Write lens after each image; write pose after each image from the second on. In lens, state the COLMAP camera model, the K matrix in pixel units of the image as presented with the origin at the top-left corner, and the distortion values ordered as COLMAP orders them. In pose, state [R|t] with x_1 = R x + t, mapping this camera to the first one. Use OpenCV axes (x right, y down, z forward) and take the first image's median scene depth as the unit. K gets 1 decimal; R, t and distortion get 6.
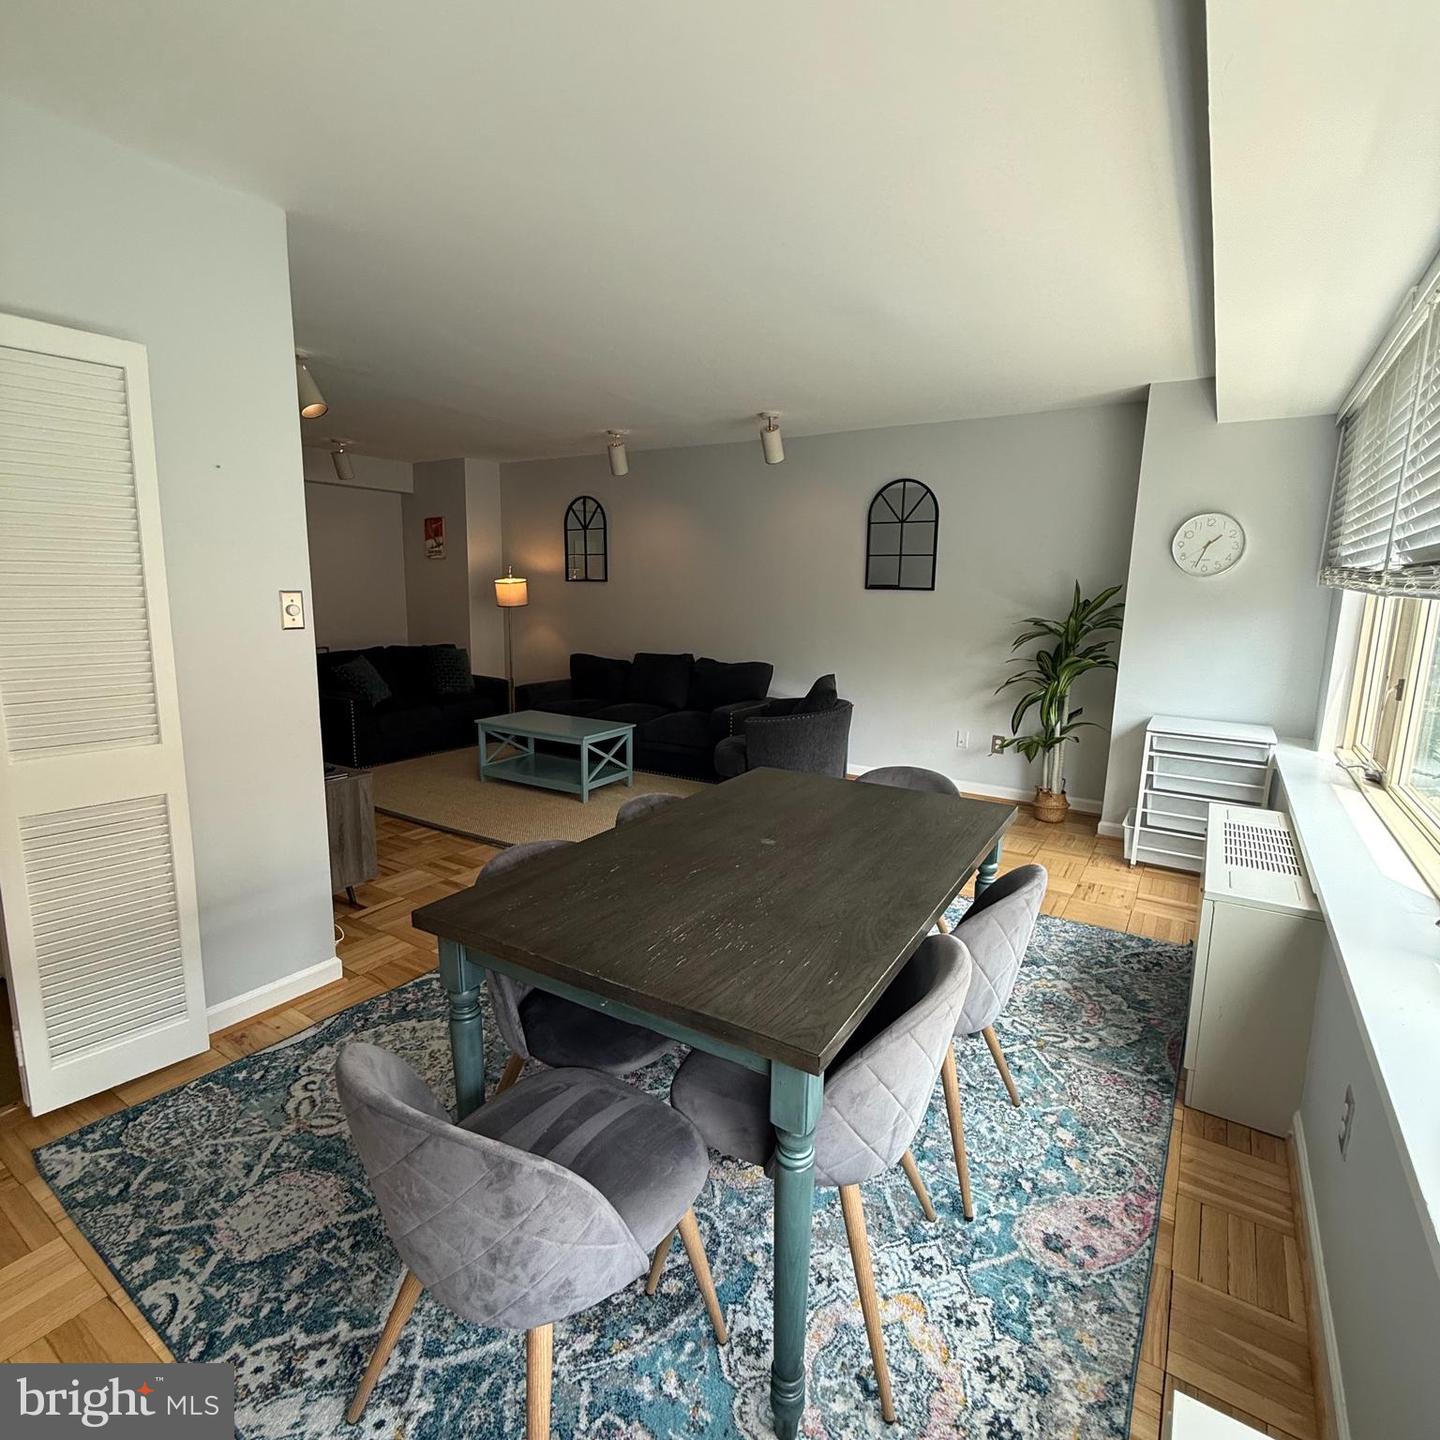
lens RADIAL K [[764.5, 0, 719.6], [0, 764.5, 716.5], [0, 0, 1]] dist [0.001137, -0.000227]
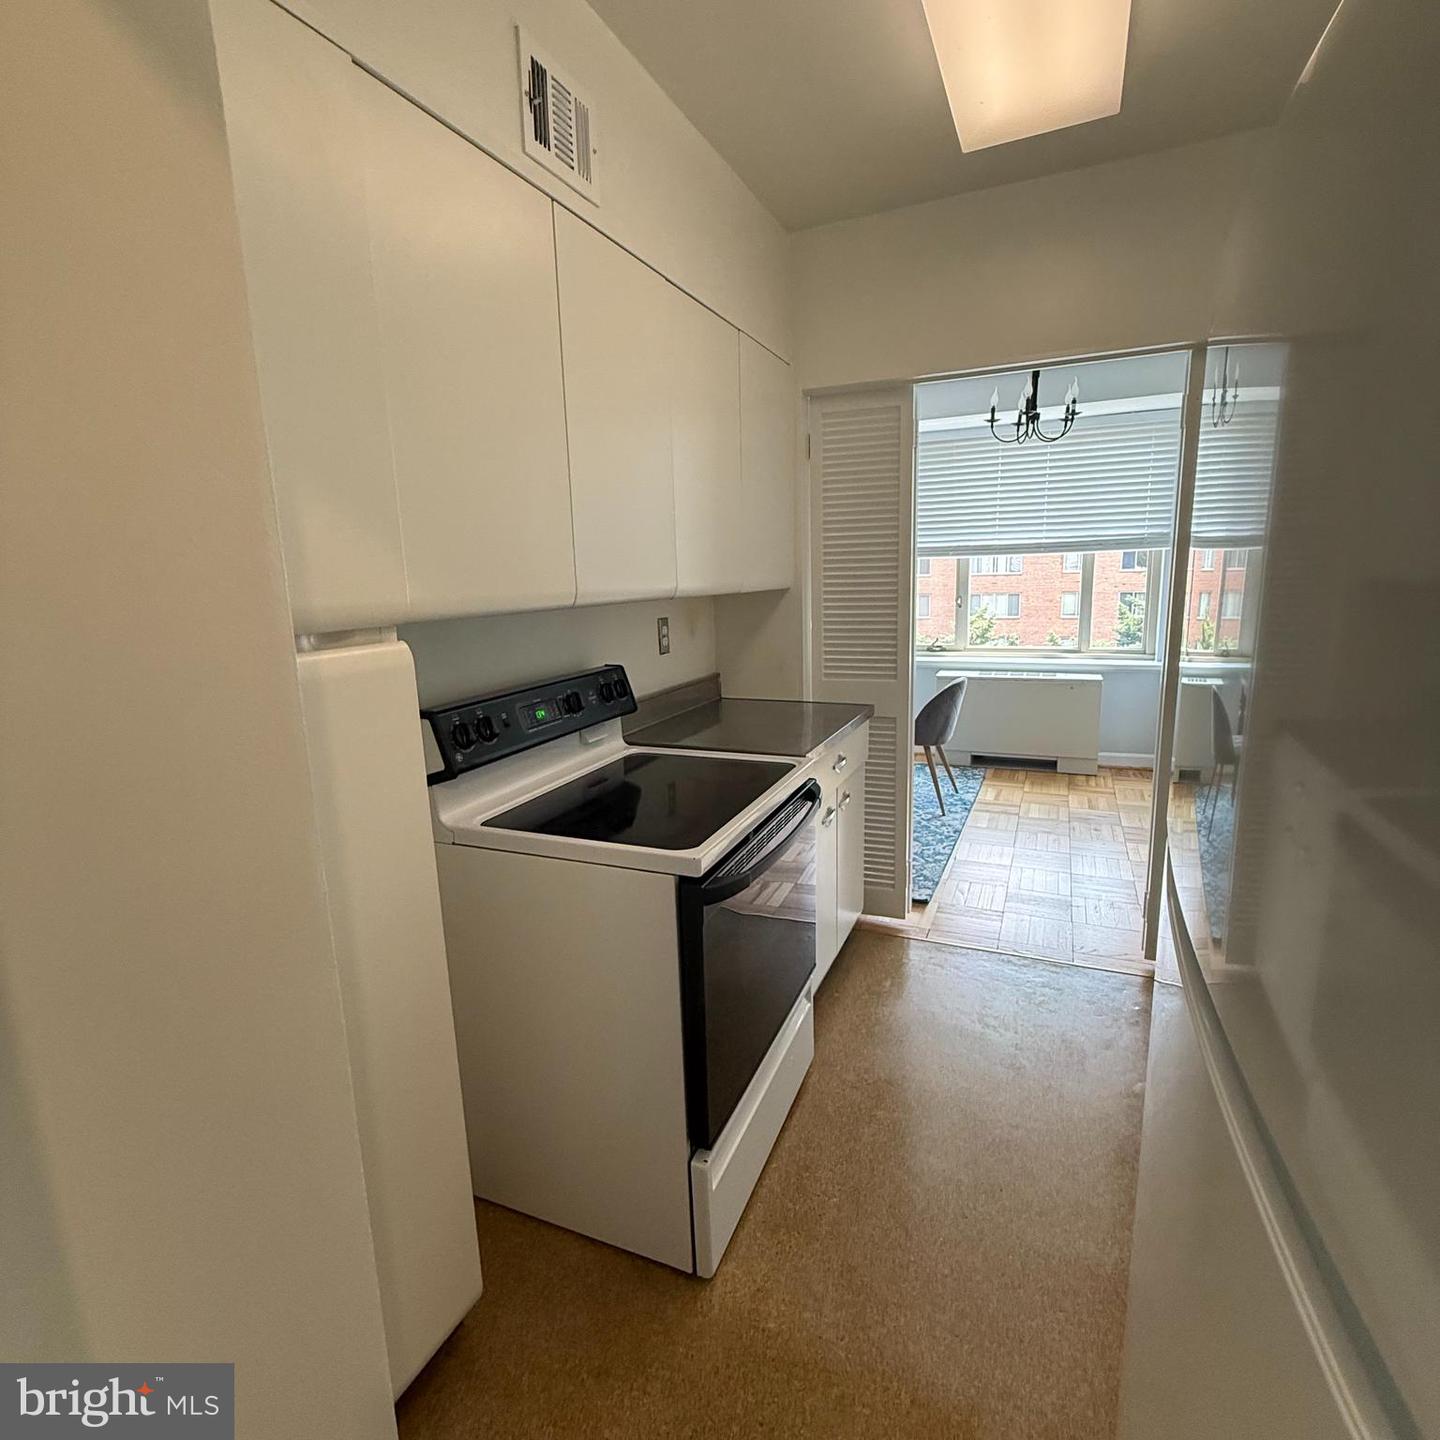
lens RADIAL K [[764.5, 0, 721.7], [0, 764.5, 714.5], [0, 0, 1]] dist [0.001137, -0.000227]
pose [[-0.167754, -0.203222, 0.964655, -0.775716], [0.189938, 0.953525, 0.233908, -0.101595], [-0.967358, 0.222464, -0.121358, 0.507358]]
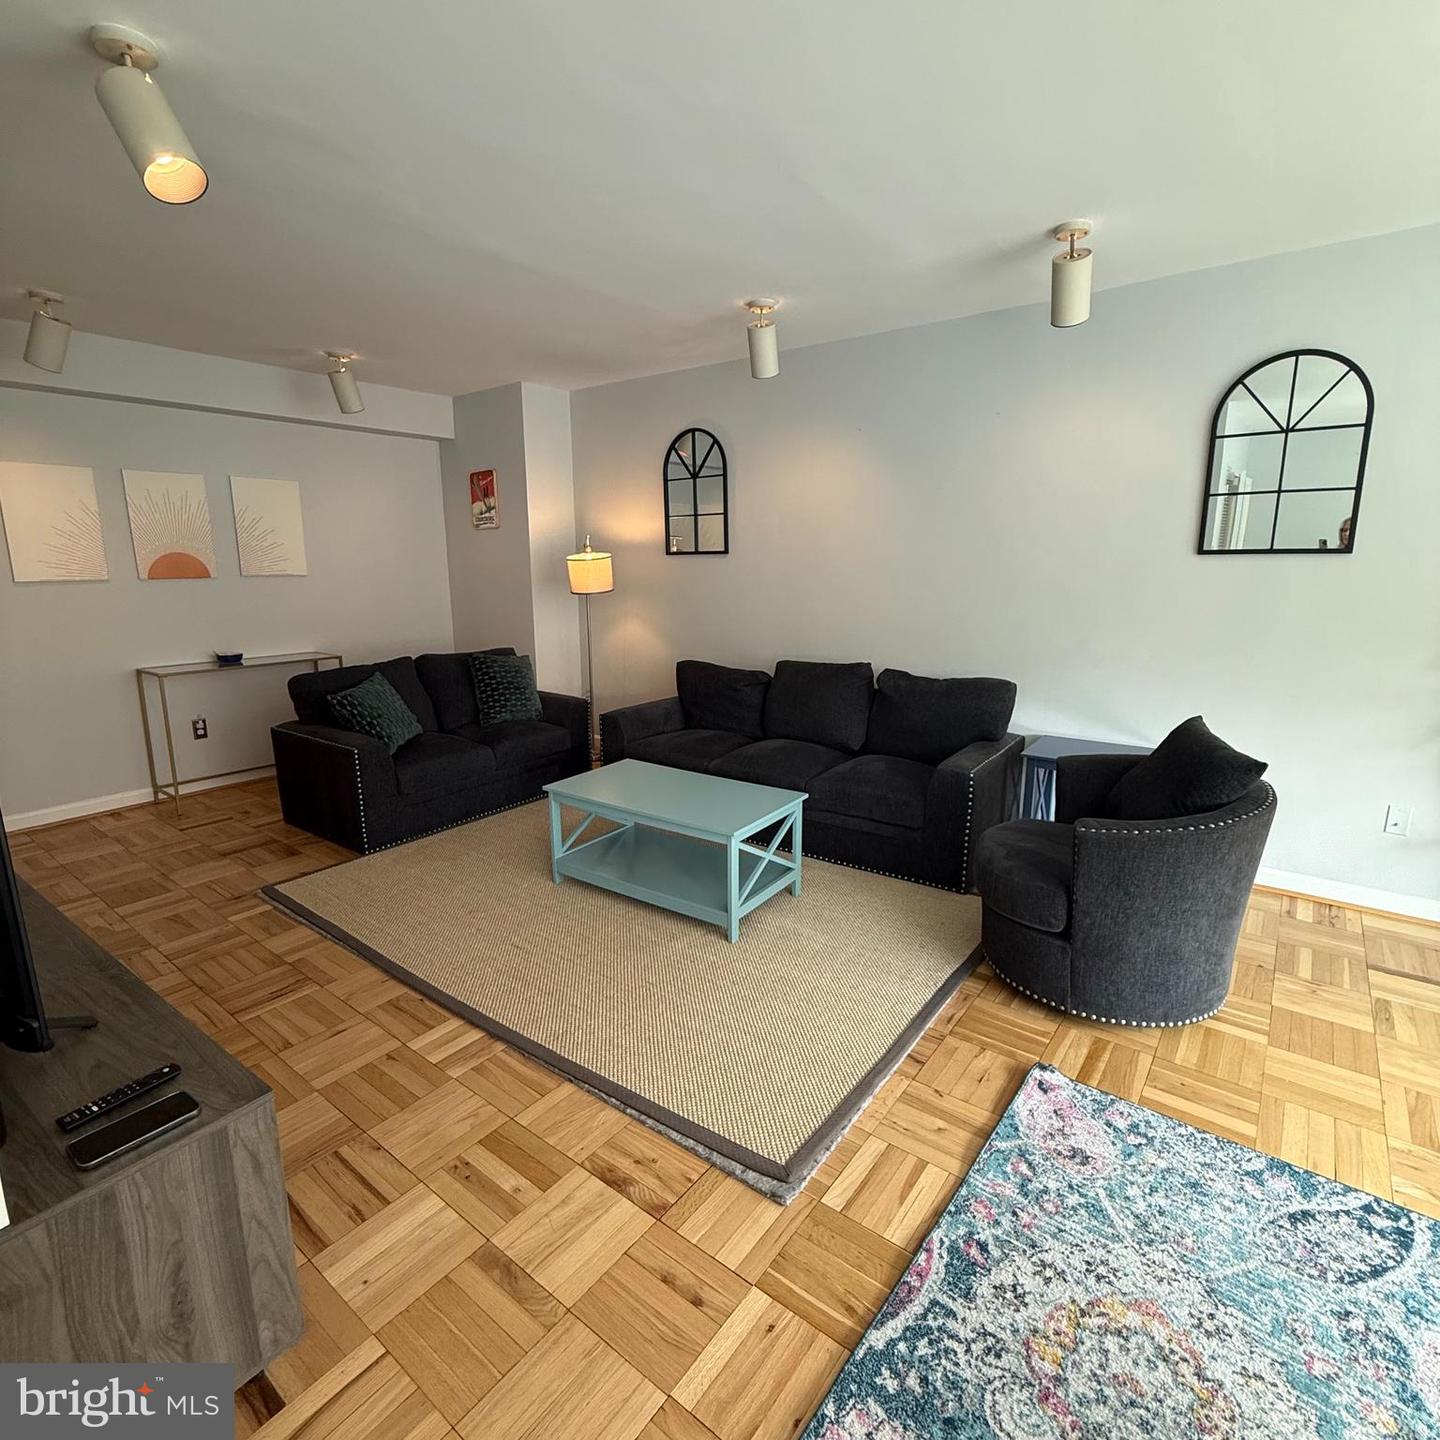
lens RADIAL K [[764.5, 0, 721.0], [0, 764.5, 720.8], [0, 0, 1]] dist [0.001137, -0.000227]
pose [[0.996671, -0.007942, -0.081138, -0.118991], [0.011204, 0.999144, 0.039824, -0.065654], [0.080752, -0.040600, 0.995907, 0.375328]]
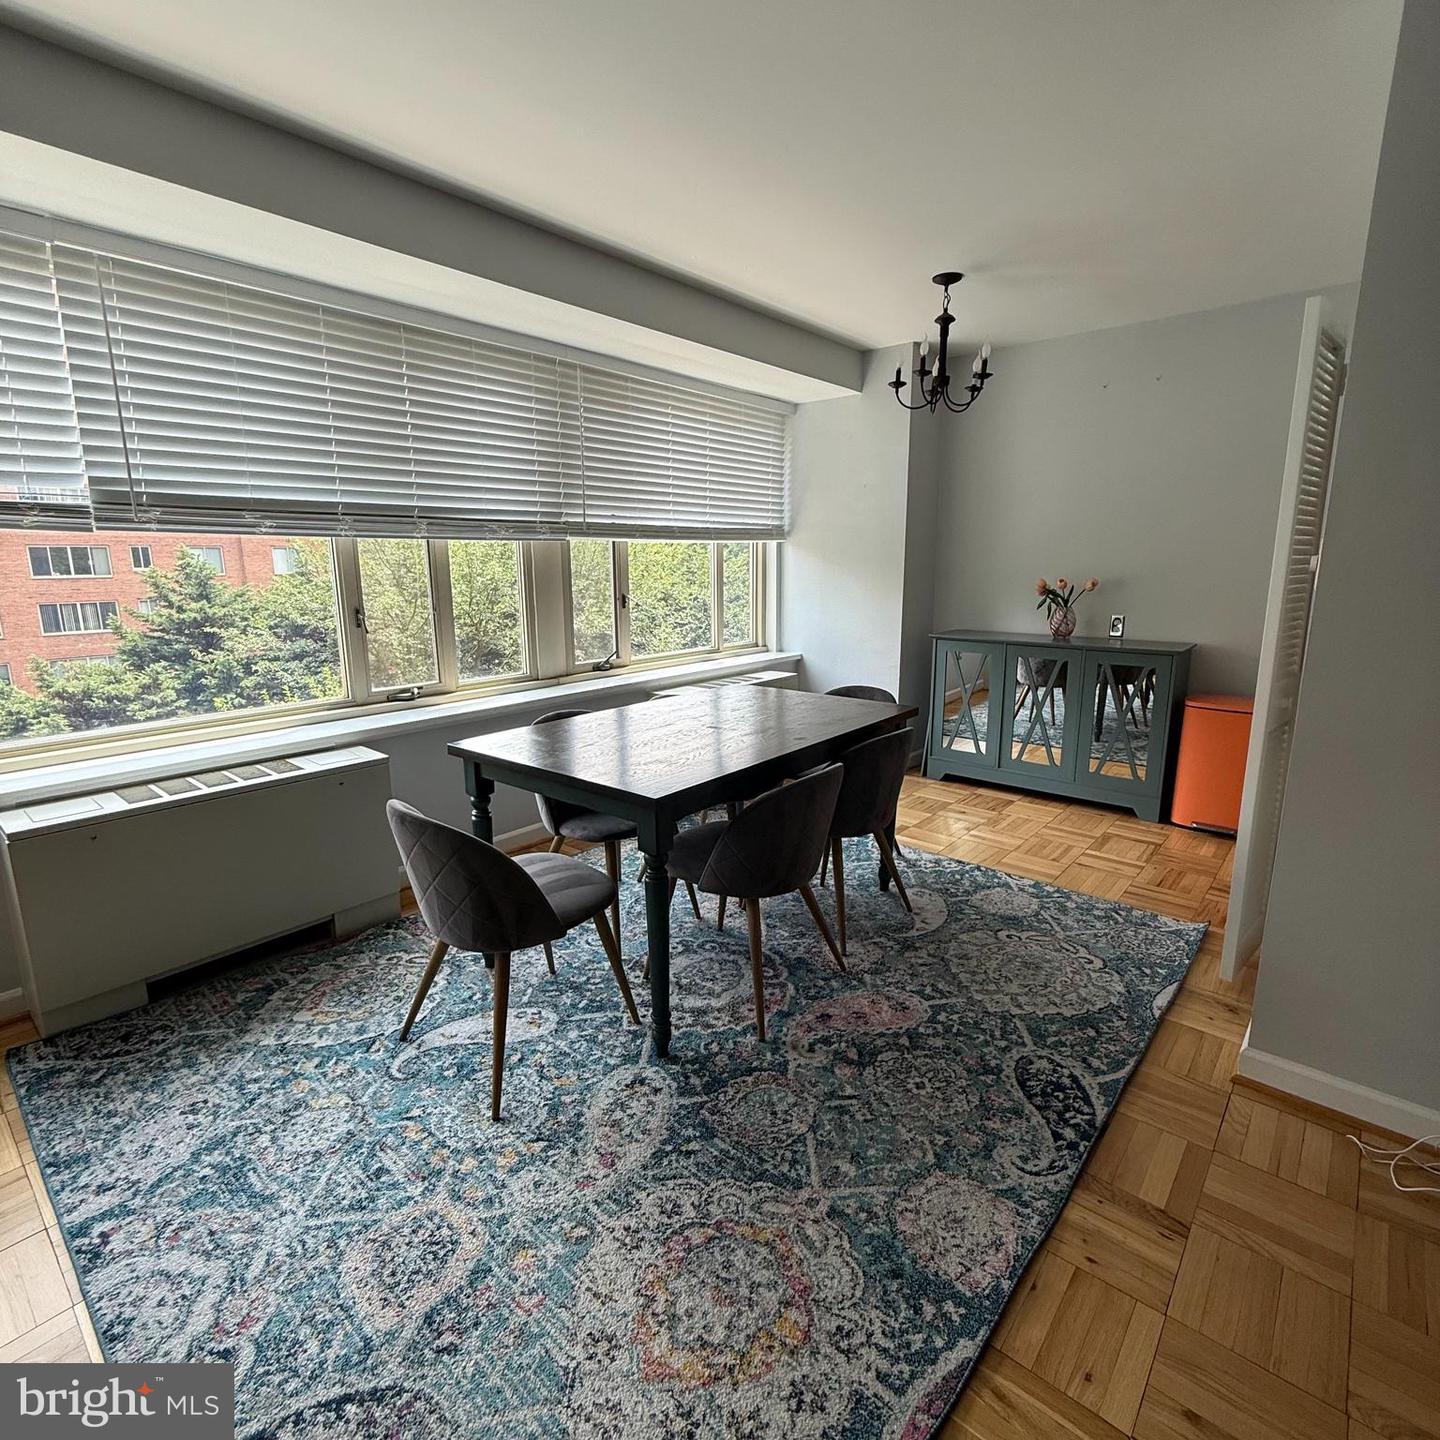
lens RADIAL K [[764.5, 0, 719.6], [0, 764.5, 717.2], [0, 0, 1]] dist [0.001137, -0.000227]
pose [[-0.991533, -0.040014, 0.123538, -0.038394], [0.008667, 0.928827, 0.370411, -0.118083], [-0.129567, 0.368345, -0.920616, 0.764921]]
